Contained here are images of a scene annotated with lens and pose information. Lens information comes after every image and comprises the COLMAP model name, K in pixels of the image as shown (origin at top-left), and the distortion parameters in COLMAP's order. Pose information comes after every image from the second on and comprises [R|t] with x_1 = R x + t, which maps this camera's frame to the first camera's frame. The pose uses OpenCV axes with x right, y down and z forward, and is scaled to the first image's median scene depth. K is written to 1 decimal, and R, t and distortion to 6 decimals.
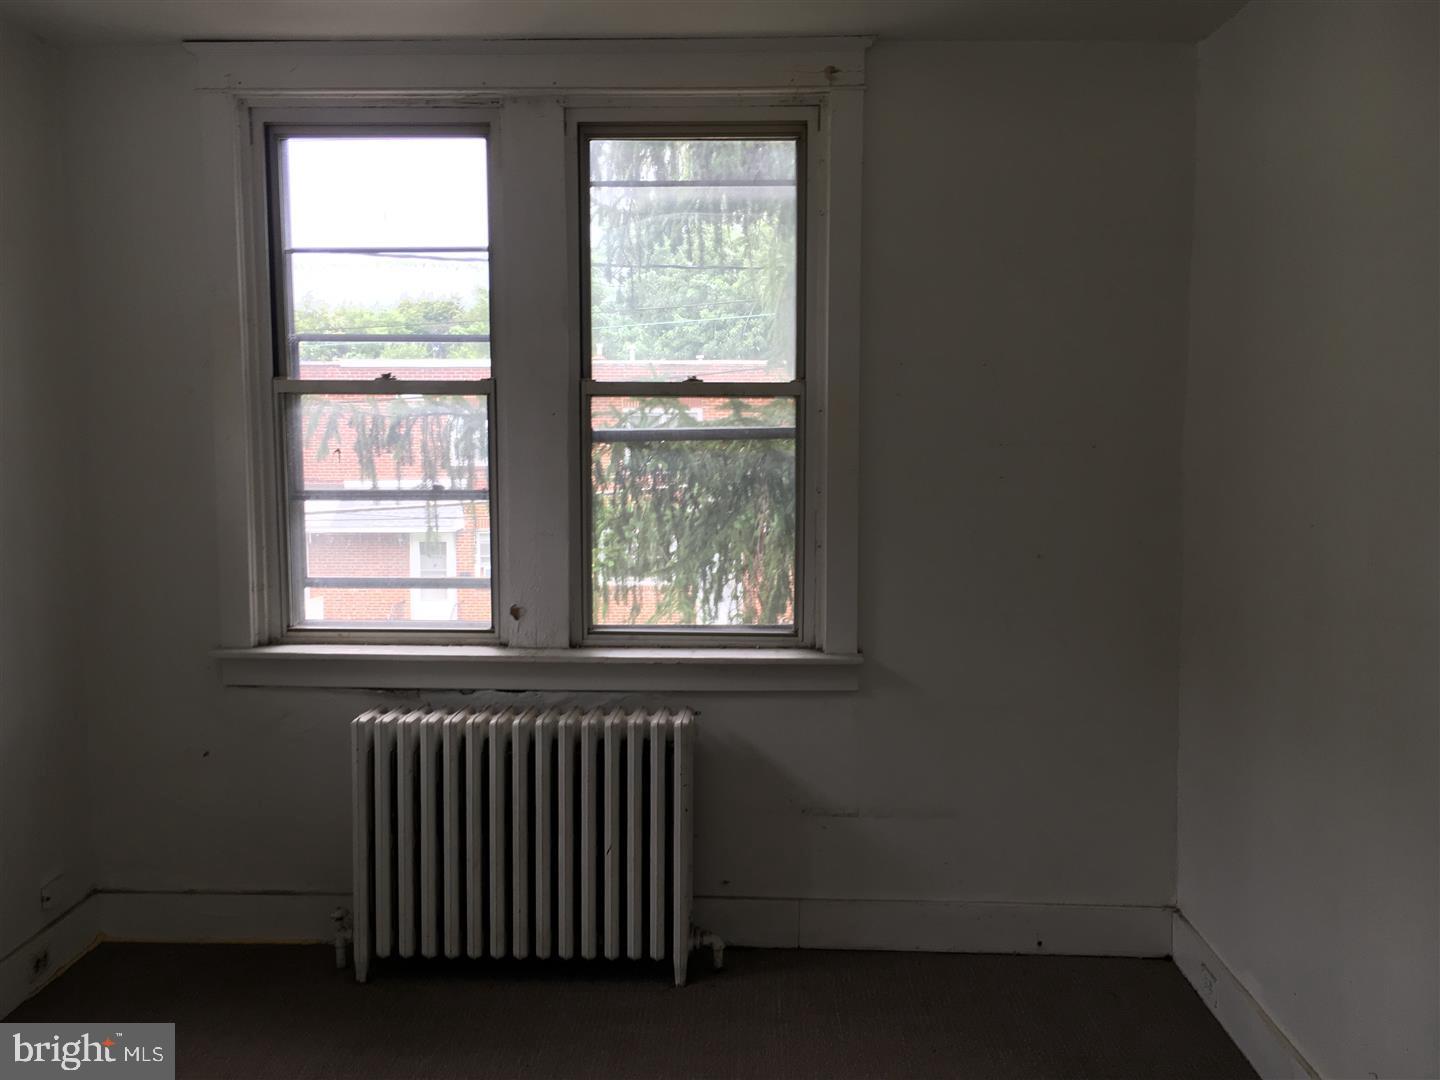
lens RADIAL K [[1207.5, 0, 720.0], [0, 1207.5, 540.0], [0, 0, 1]] dist [0.071173, -0.093052]
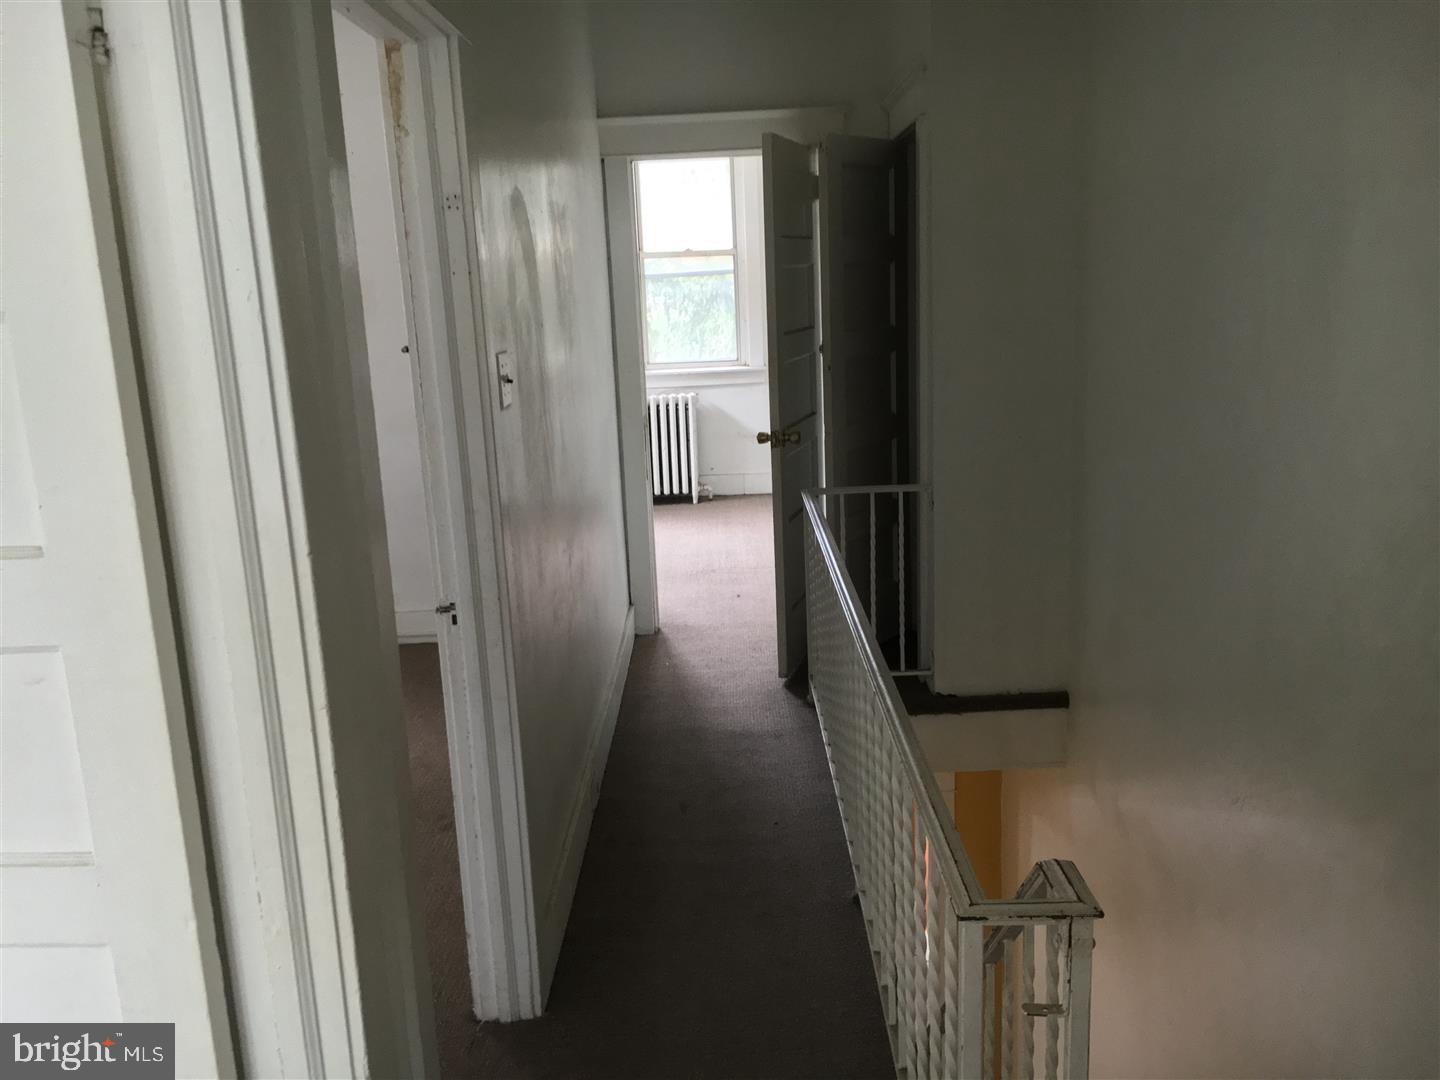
lens RADIAL K [[1207.5, 0, 720.0], [0, 1207.5, 540.0], [0, 0, 1]] dist [0.071173, -0.093052]
pose [[0.998599, -0.048244, 0.021734, -0.040077], [0.044933, 0.990070, 0.133199, 0.115636], [-0.027944, -0.132036, 0.990851, -1.426632]]
